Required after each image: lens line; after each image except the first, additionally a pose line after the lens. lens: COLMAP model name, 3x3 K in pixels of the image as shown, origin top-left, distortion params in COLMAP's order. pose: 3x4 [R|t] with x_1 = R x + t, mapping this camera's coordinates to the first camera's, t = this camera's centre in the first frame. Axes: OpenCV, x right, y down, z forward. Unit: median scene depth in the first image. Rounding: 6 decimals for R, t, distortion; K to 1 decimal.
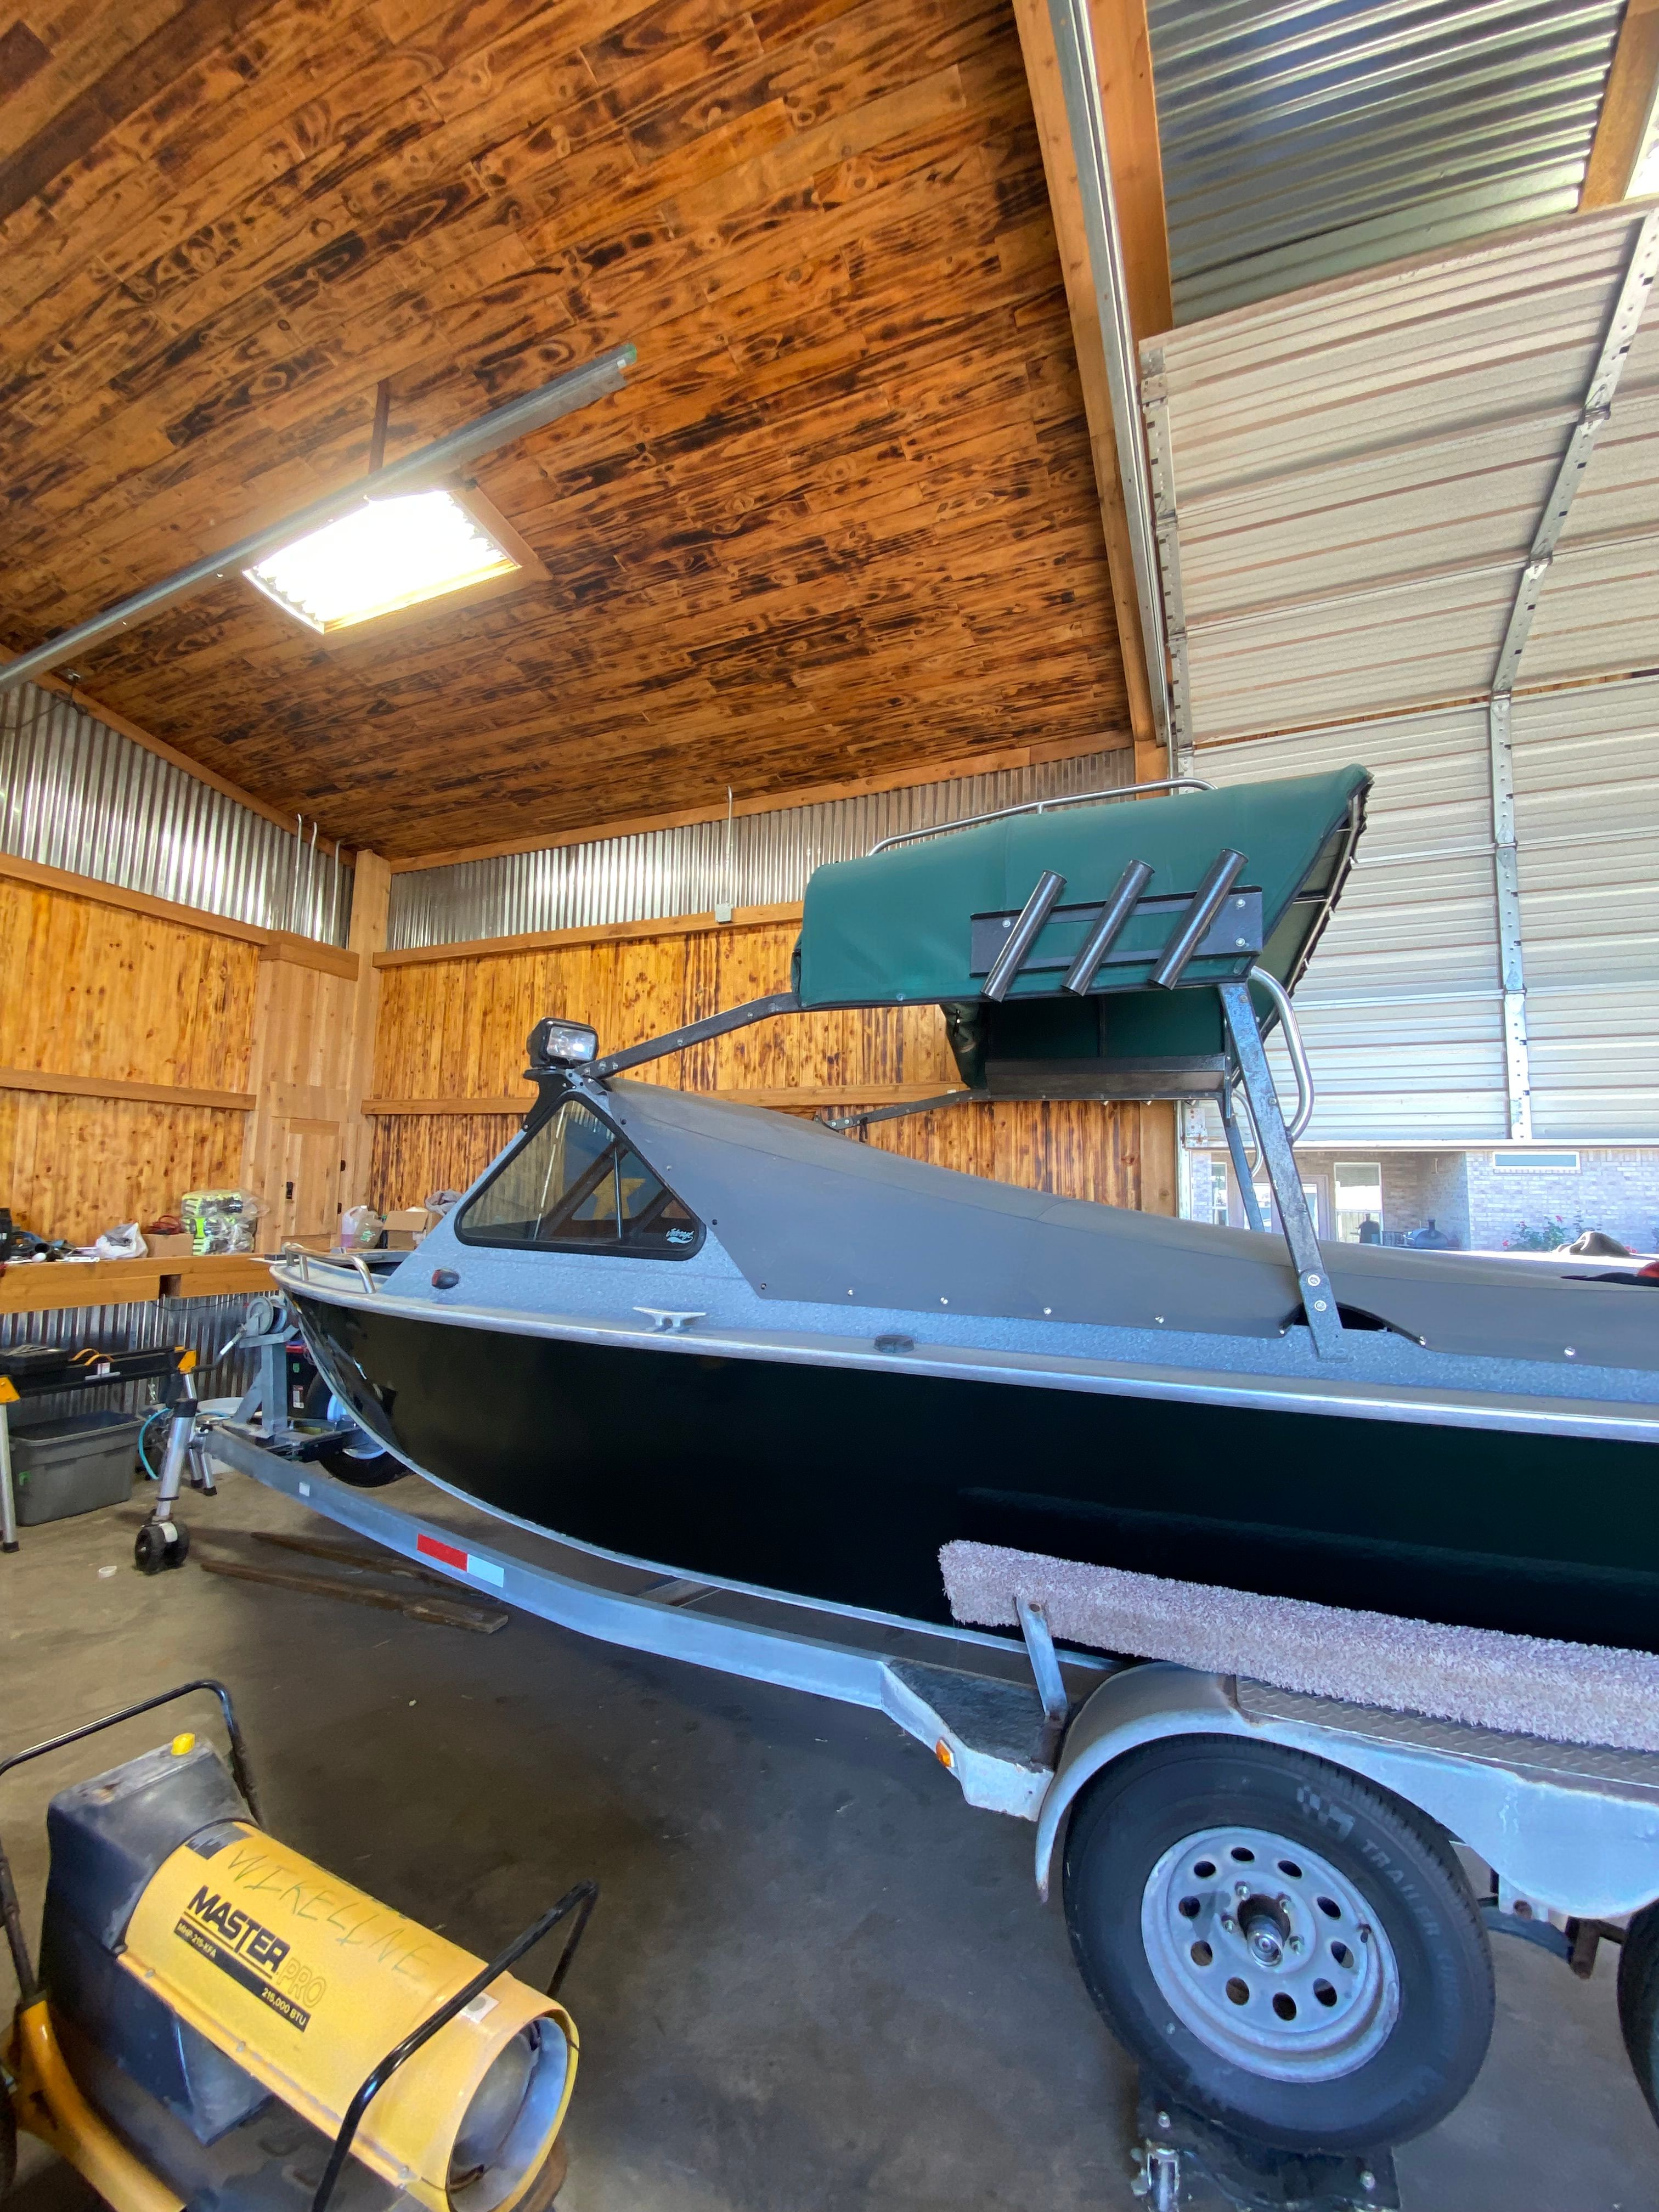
lens RADIAL K [[898.5, 0, 837.7], [0, 898.5, 1106.9], [0, 0, 1]] dist [0.030192, -0.026796]
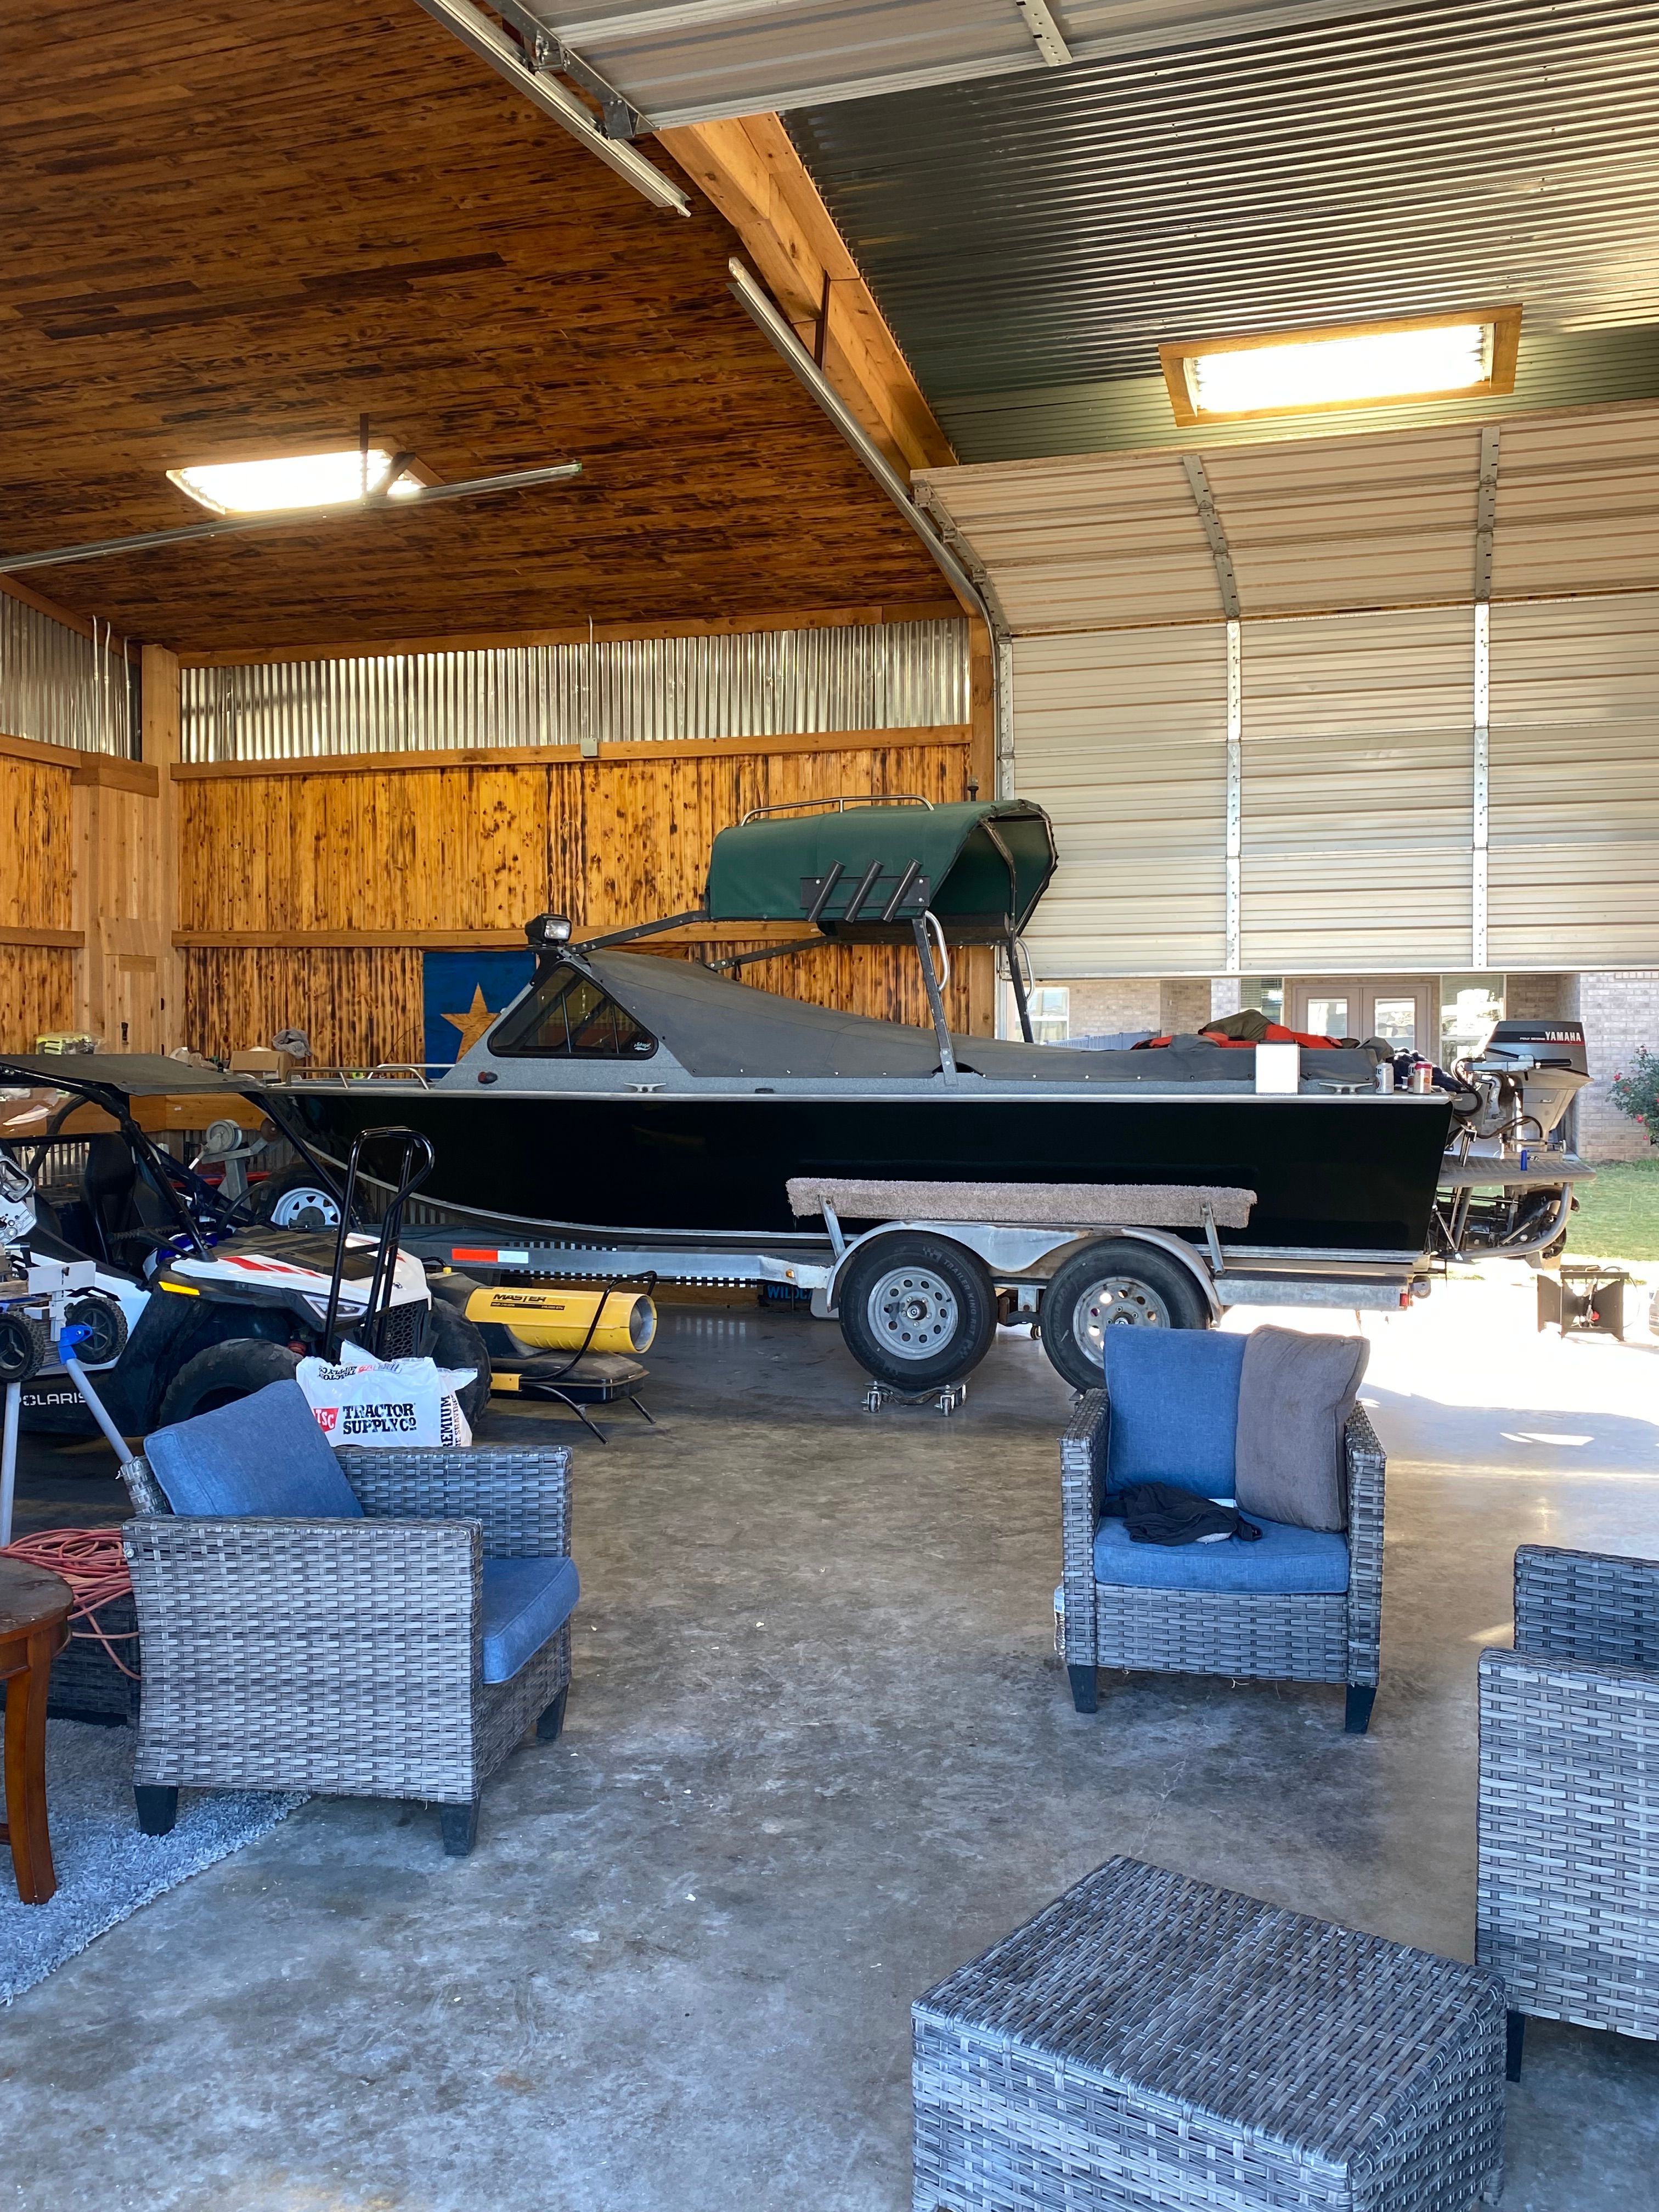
lens RADIAL K [[1904.6, 0, 865.0], [0, 1904.6, 1100.9], [0, 0, 1]] dist [0.050828, -0.006468]
pose [[0.993317, -0.024546, 0.112777, -0.075746], [0.009550, 0.991252, 0.131635, -0.109431], [-0.115021, -0.129678, 0.984862, -1.264963]]
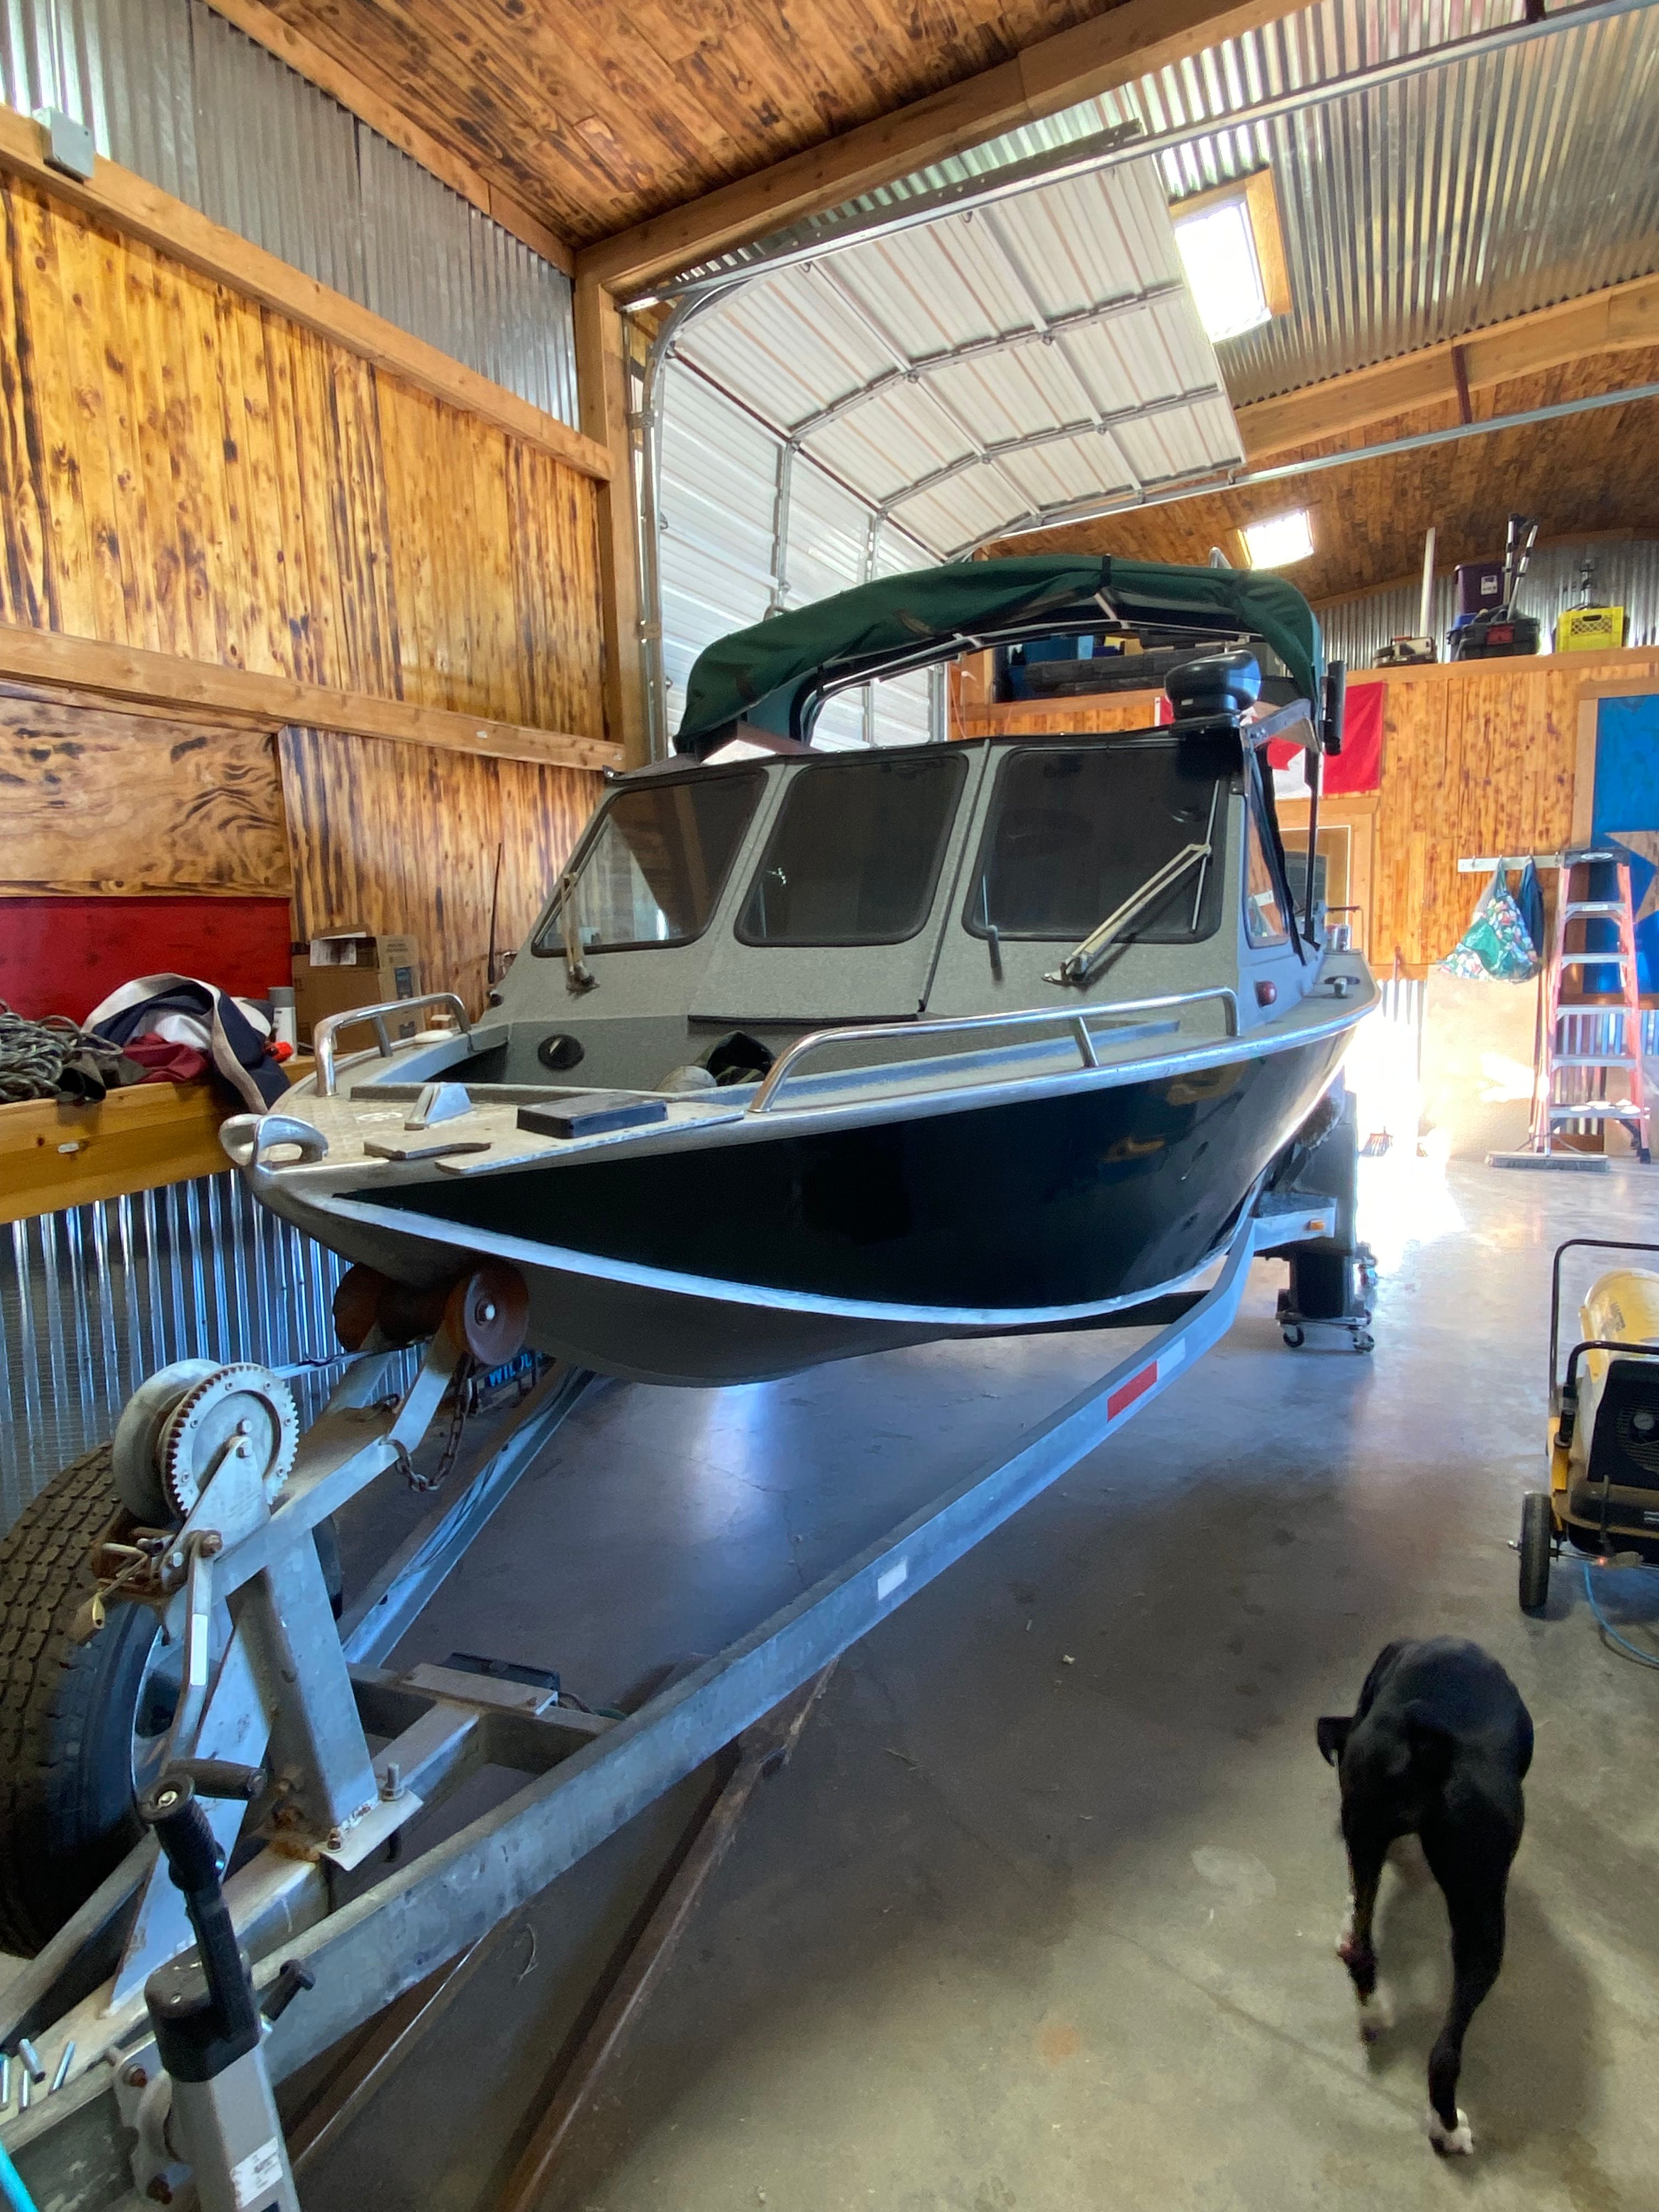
lens RADIAL K [[1417.5, 0, 829.5], [0, 1417.5, 1106.0], [0, 0, 1]] dist [-0.003160, -0.001137]
pose [[-0.037545, -0.141959, 0.989160, -0.823682], [-0.070517, 0.987767, 0.139083, 0.077786], [-0.996804, -0.064531, -0.047096, 0.734271]]
